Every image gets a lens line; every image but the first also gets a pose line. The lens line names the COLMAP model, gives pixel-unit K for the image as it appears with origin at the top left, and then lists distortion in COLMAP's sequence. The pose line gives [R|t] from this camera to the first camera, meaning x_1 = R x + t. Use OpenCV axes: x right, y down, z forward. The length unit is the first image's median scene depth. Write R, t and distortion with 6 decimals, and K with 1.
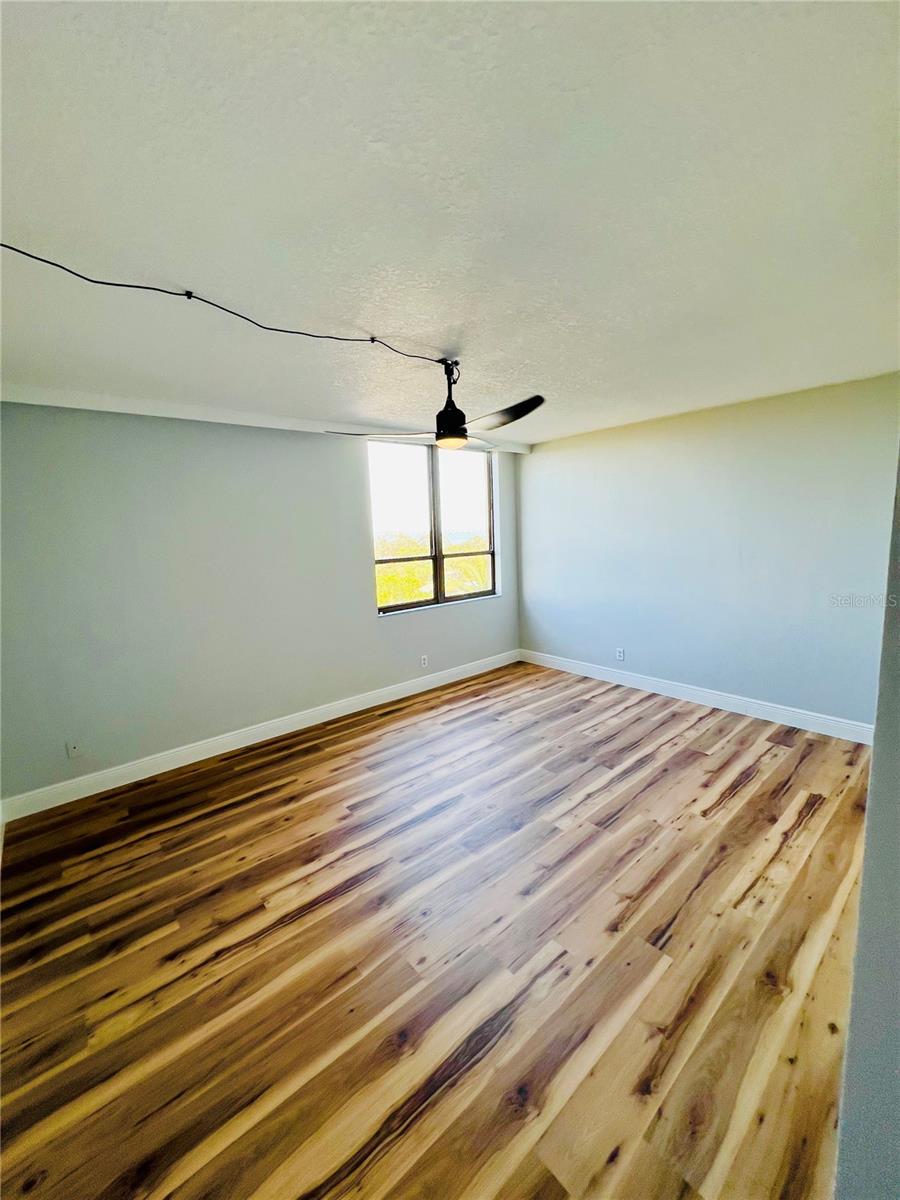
lens RADIAL K [[457.9, 0, 450.0], [0, 457.9, 600.0], [0, 0, 1]] dist [-0.000583, -0.000078]
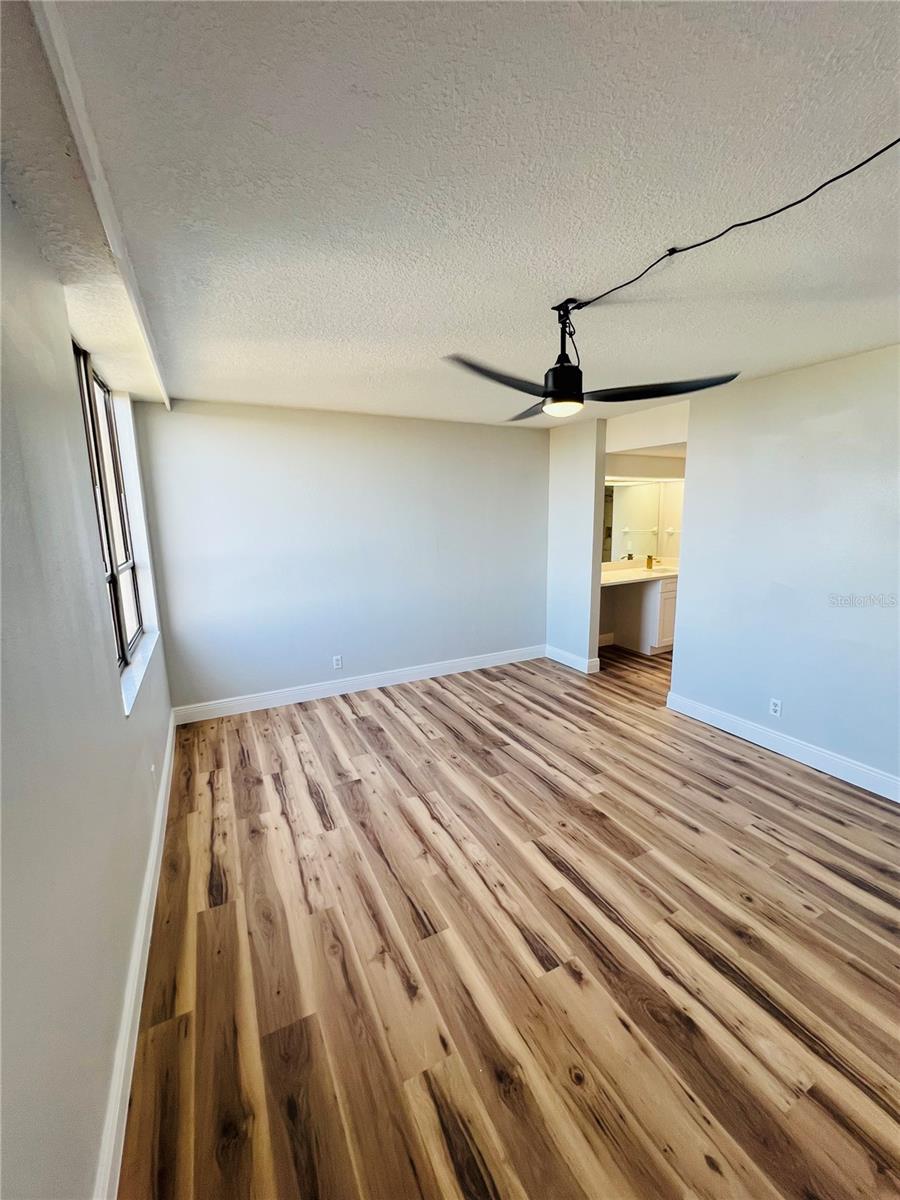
lens RADIAL K [[503.1, 0, 450.0], [0, 503.1, 600.0], [0, 0, 1]] dist [-0.002393, -0.000468]
pose [[0.233408, -0.132132, 0.963360, -0.663873], [0.160606, 0.982356, 0.095825, -0.069911], [-0.959024, 0.132355, 0.250511, 0.745868]]
